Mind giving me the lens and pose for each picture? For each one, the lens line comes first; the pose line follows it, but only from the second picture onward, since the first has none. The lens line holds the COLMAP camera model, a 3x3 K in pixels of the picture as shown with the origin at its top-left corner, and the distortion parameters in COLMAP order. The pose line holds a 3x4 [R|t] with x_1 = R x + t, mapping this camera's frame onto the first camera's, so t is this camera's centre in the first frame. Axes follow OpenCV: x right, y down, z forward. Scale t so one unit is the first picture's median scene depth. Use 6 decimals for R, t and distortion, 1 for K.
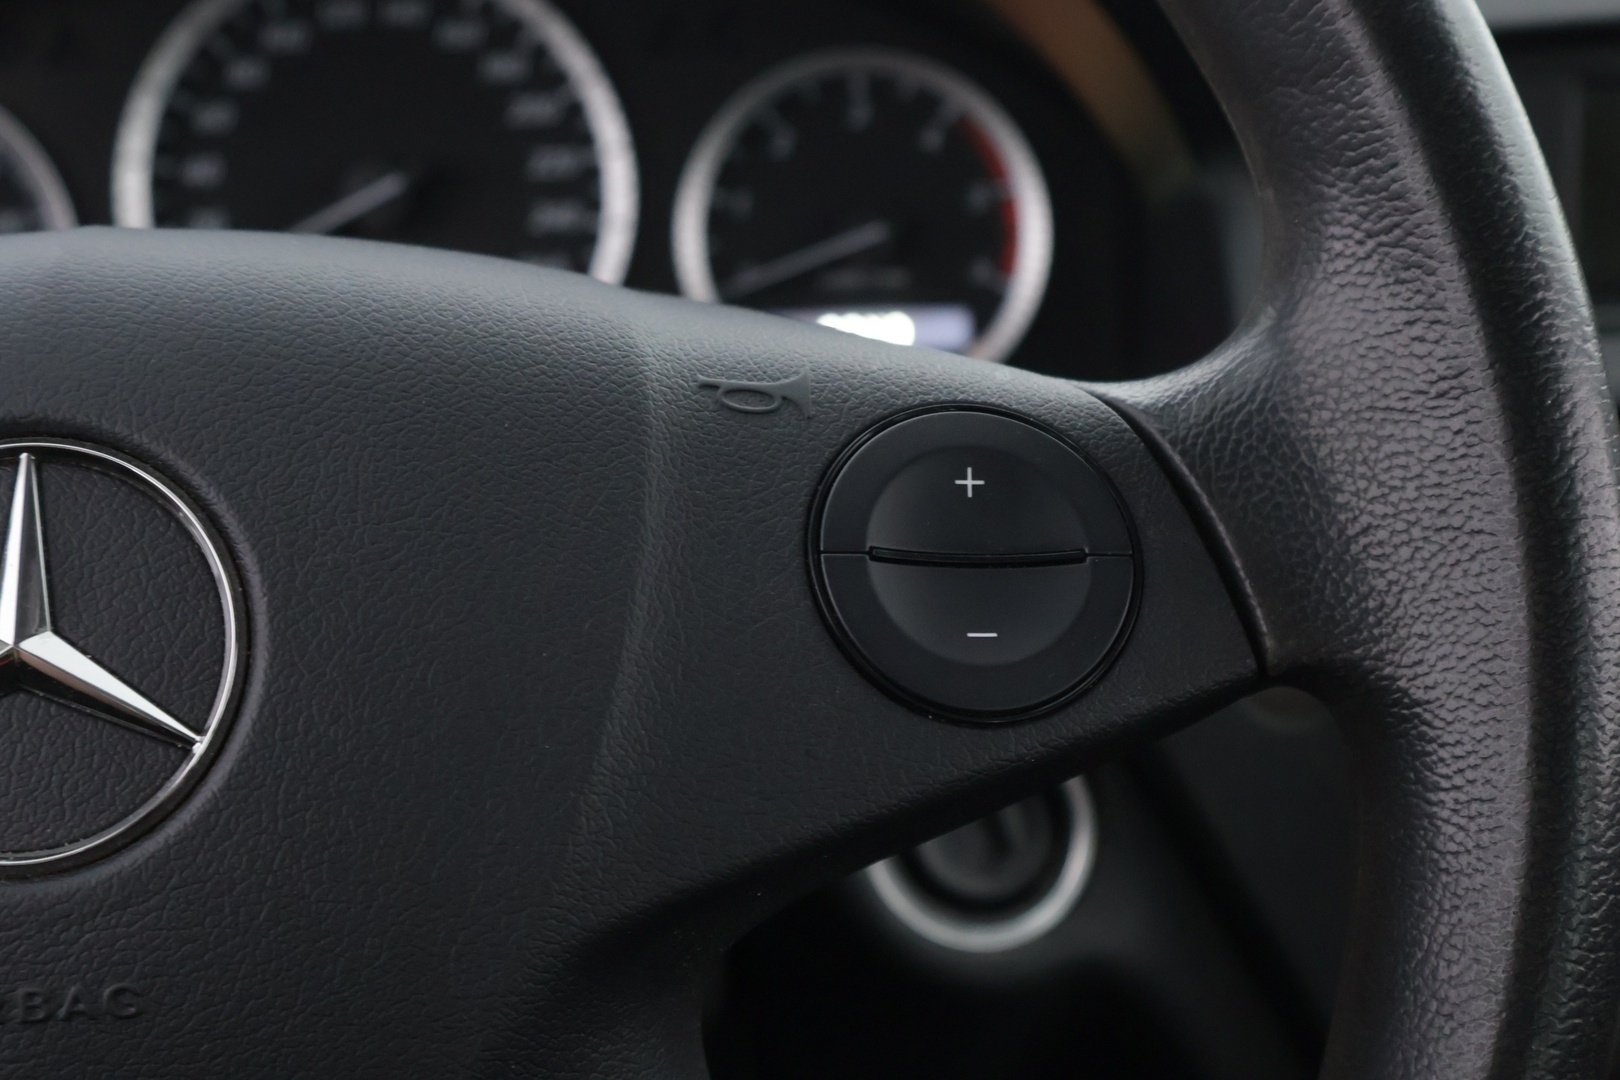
lens RADIAL K [[2443.2, 0, 810.5], [0, 2443.2, 536.1], [0, 0, 1]] dist [0.015750, 0.000000]
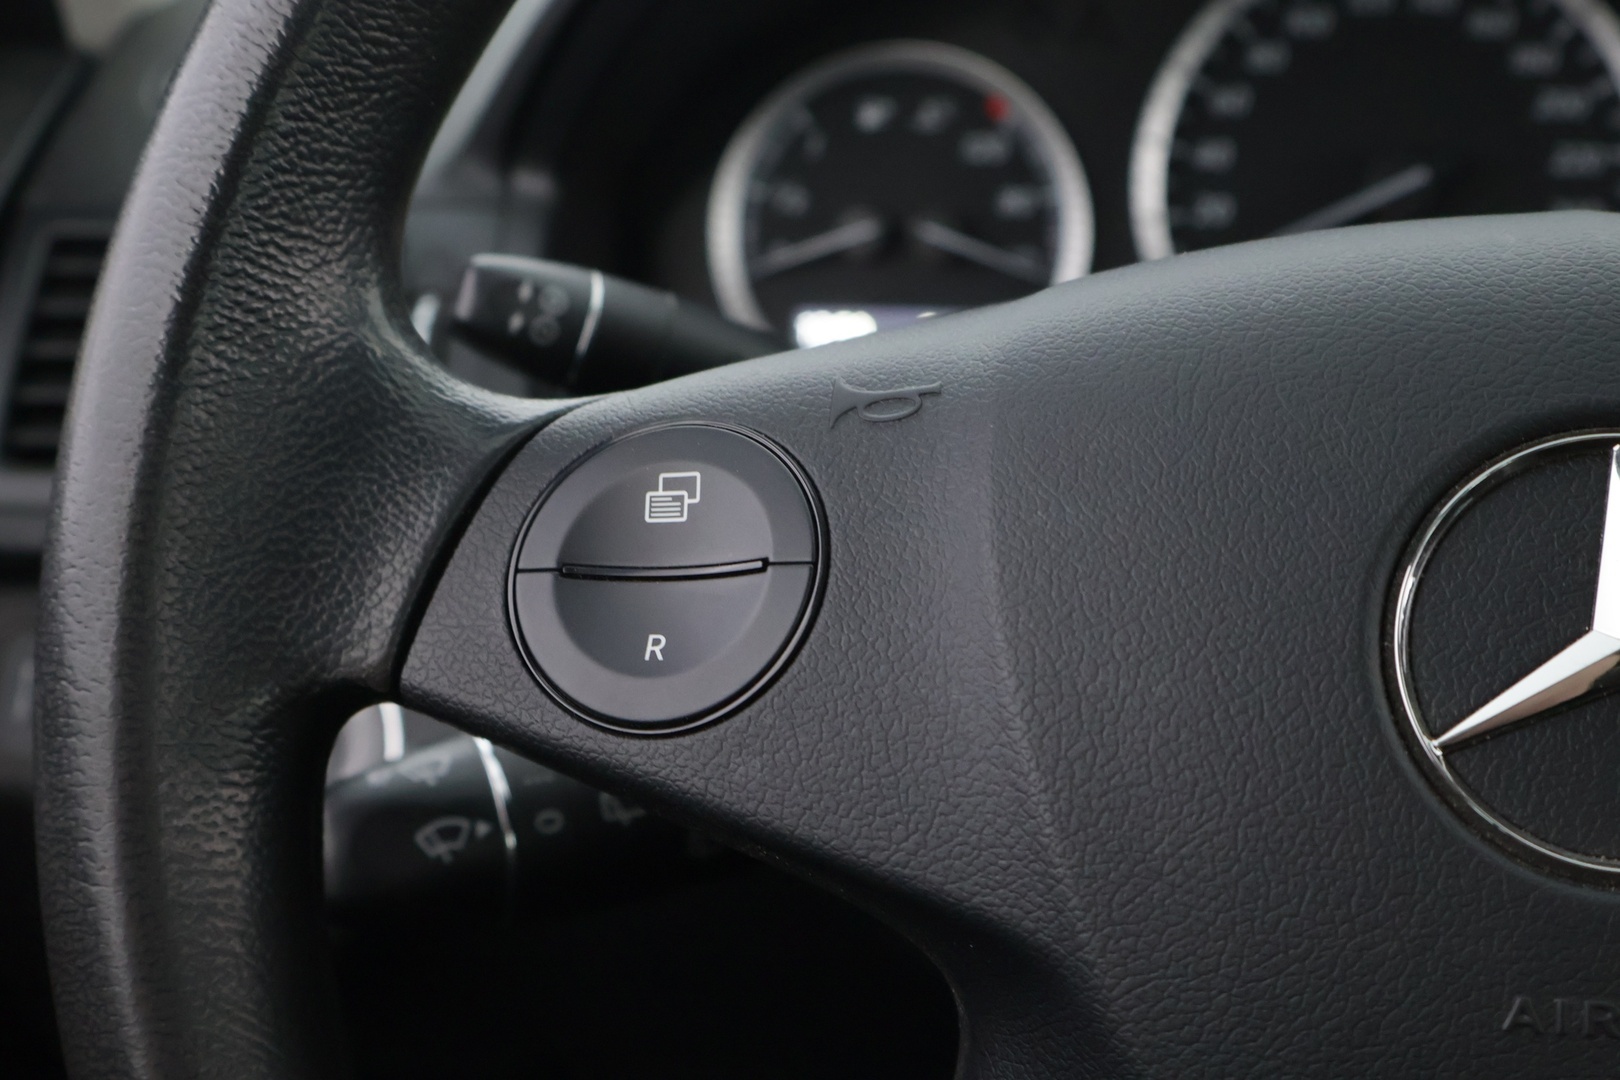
lens RADIAL K [[2443.2, 0, 801.6], [0, 2443.2, 532.6], [0, 0, 1]] dist [0.015750, 0.000000]
pose [[0.980500, 0.068794, -0.184084, -0.411980], [-0.068606, 0.997616, 0.007396, 0.013930], [0.184154, 0.005377, 0.982883, -0.002708]]
